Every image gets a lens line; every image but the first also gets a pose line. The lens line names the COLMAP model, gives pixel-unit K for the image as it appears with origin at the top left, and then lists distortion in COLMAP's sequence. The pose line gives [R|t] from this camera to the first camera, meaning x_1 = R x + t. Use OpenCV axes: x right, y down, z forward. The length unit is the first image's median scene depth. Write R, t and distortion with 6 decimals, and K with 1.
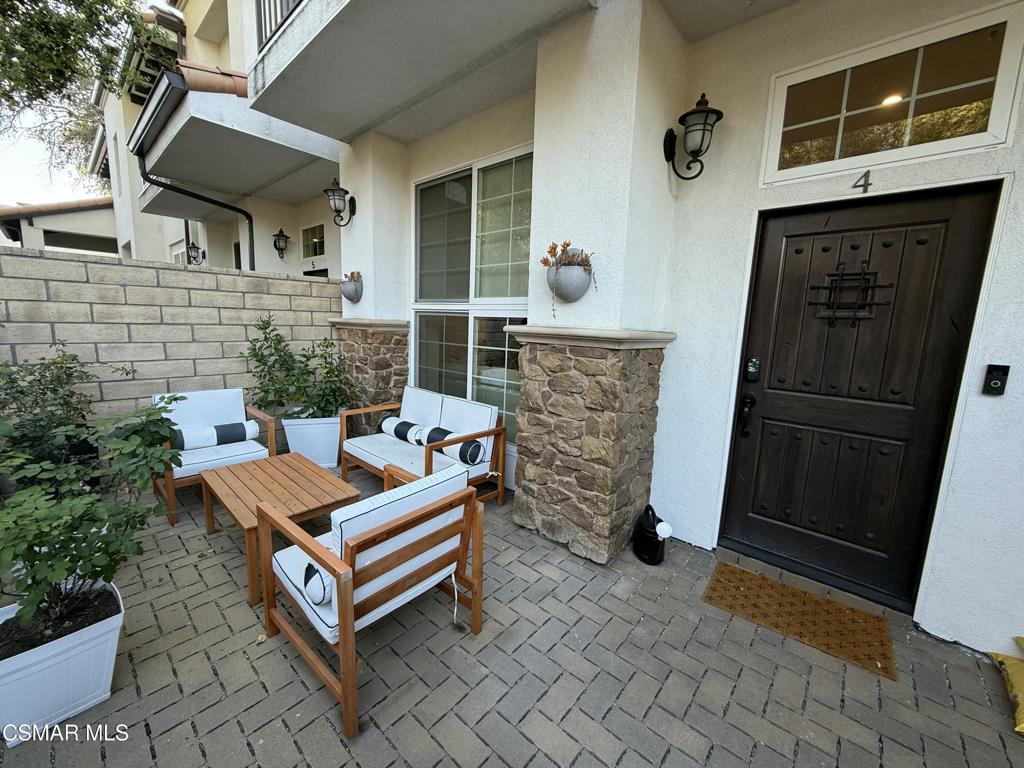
lens RADIAL K [[408.0, 0, 508.8], [0, 408.0, 383.6], [0, 0, 1]] dist [0.001397, -0.000363]
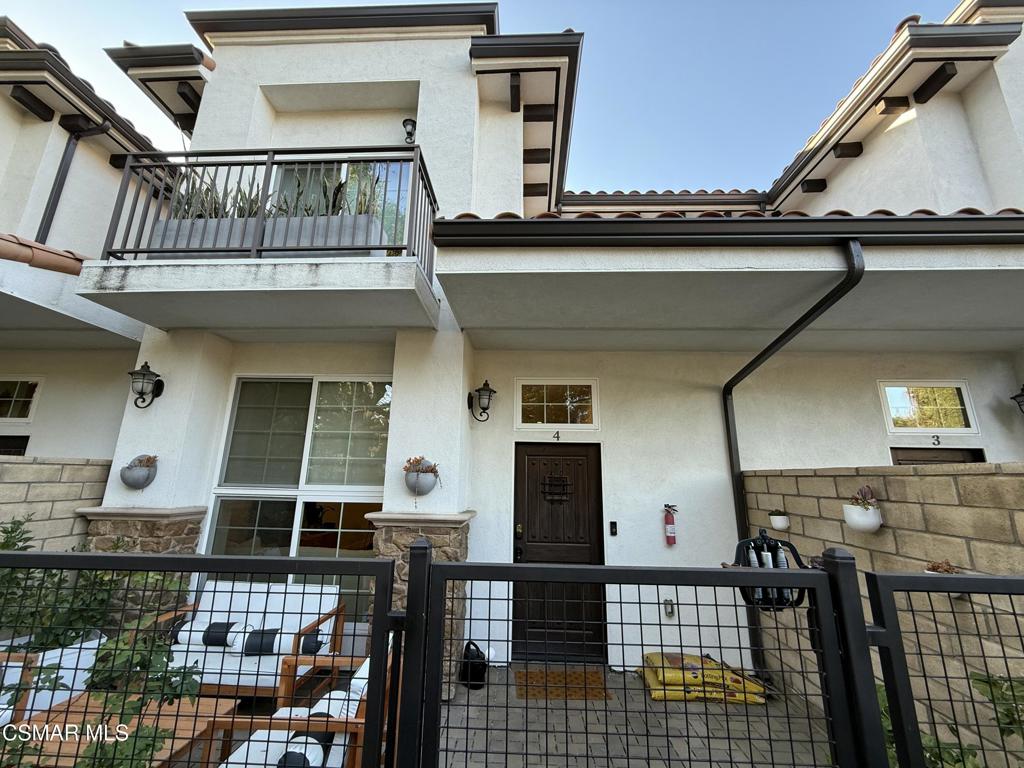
lens RADIAL K [[408.0, 0, 509.0], [0, 408.0, 381.4], [0, 0, 1]] dist [0.001397, -0.000363]
pose [[0.769109, 0.129244, 0.625914, -0.525274], [0.105878, 0.940042, -0.324209, -0.068533], [-0.630287, 0.315622, 0.709310, -0.338776]]
